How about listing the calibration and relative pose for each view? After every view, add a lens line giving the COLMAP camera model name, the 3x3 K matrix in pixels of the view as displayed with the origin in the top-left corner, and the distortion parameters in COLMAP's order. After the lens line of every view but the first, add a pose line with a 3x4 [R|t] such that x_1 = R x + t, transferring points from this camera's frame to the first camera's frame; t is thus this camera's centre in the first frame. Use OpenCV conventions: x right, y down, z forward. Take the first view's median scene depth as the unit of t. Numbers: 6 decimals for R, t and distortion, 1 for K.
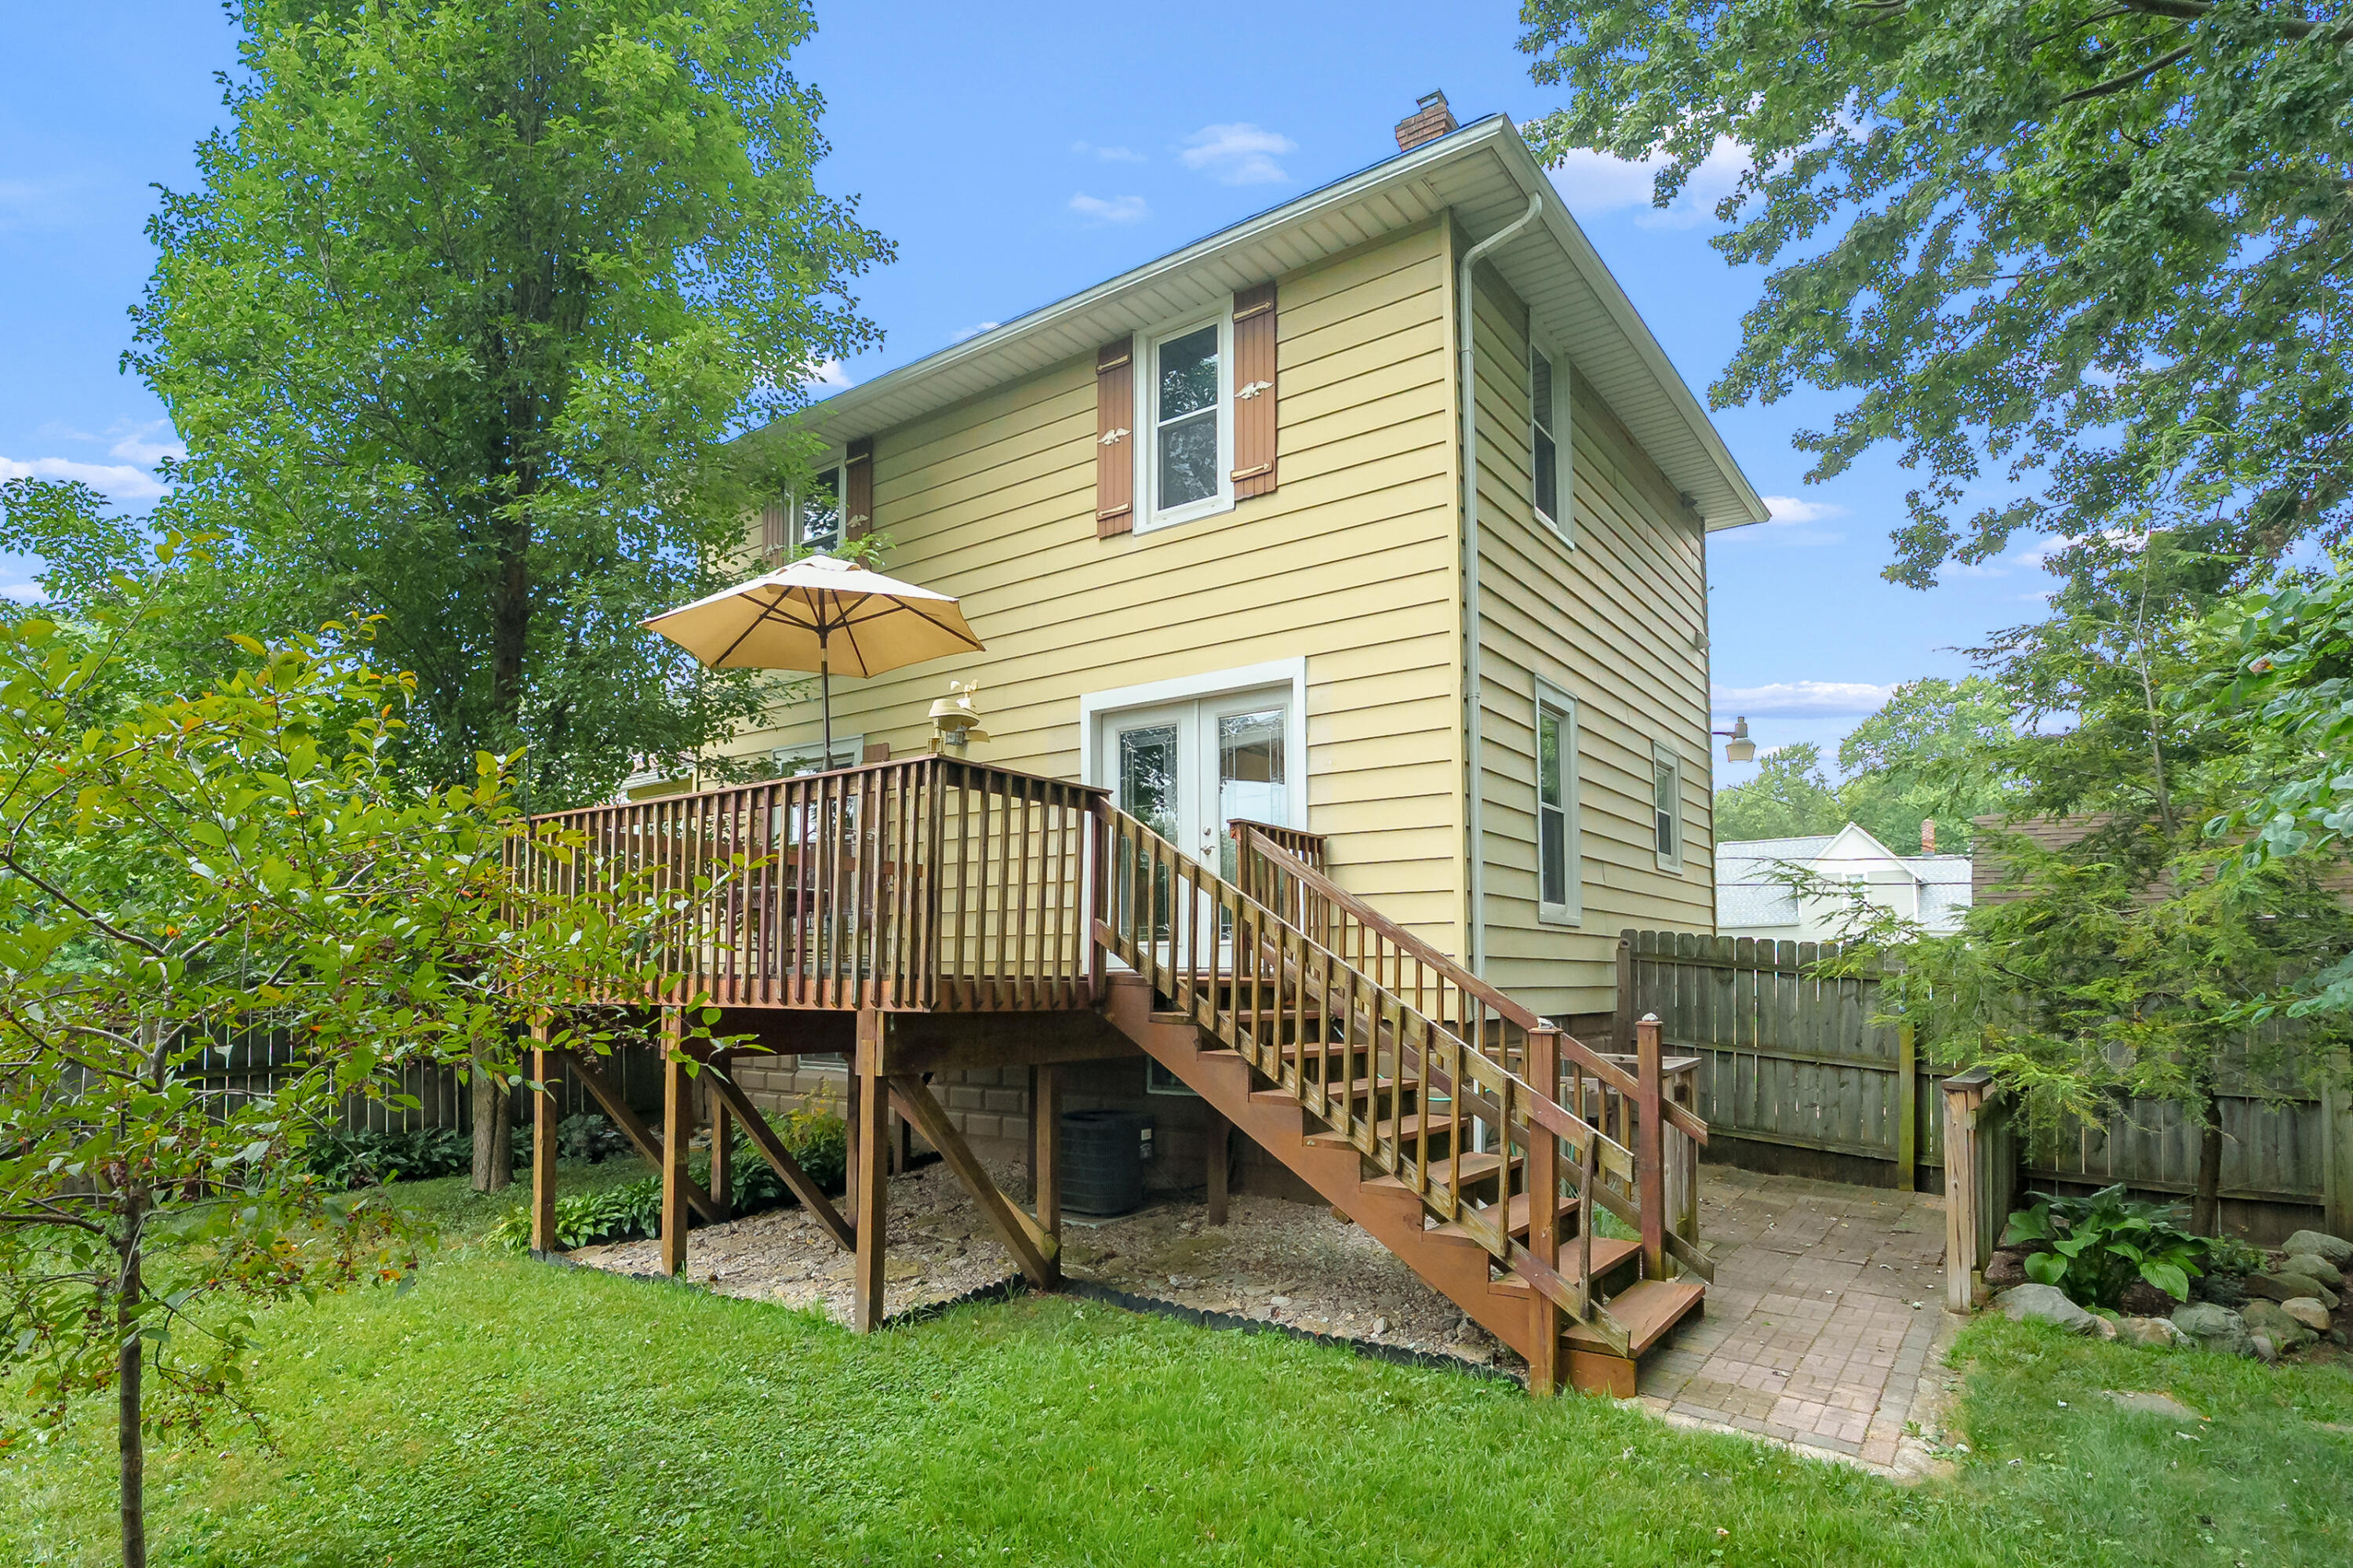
lens RADIAL K [[1269.0, 0, 1091.6], [0, 1269.0, 932.4], [0, 0, 1]] dist [-0.001997, -0.000841]
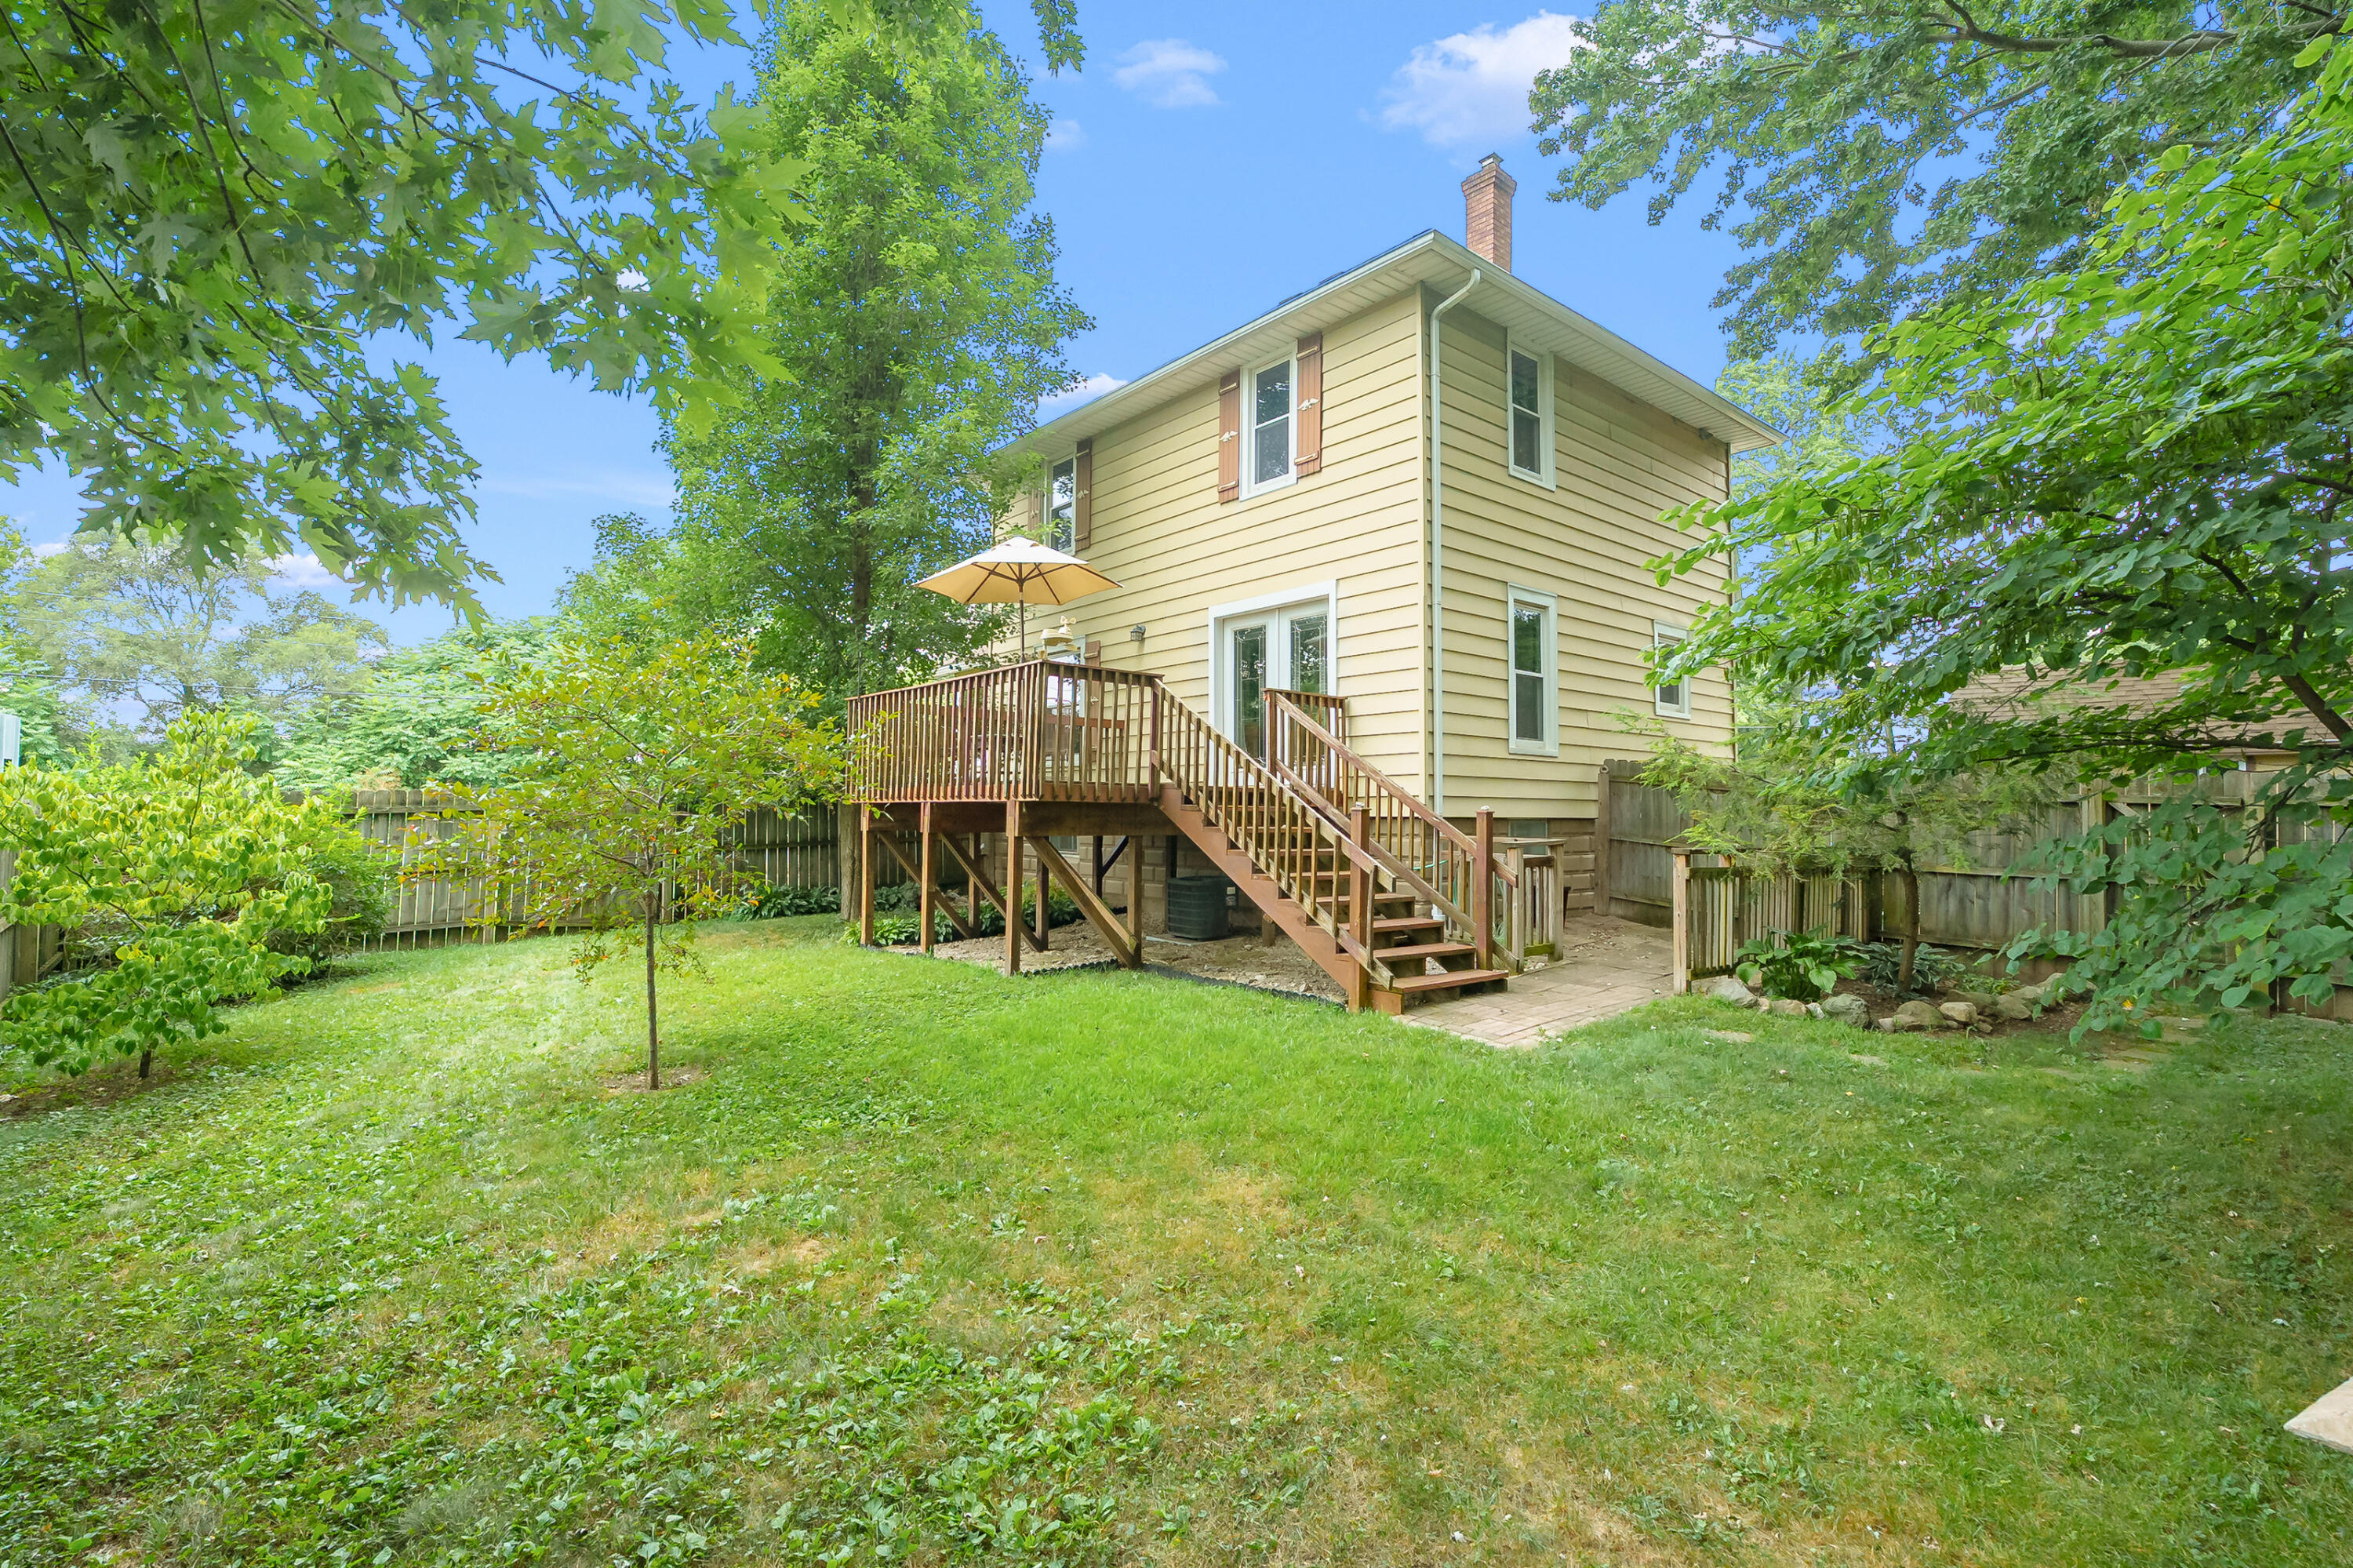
lens RADIAL K [[1077.2, 0, 1182.5], [0, 1077.2, 786.1], [0, 0, 1]] dist [-0.009533, 0.002810]
pose [[0.978681, -0.003052, -0.205365, 0.244310], [0.004597, 0.999965, 0.007048, 0.019589], [0.205336, -0.007842, 0.978660, -0.295344]]
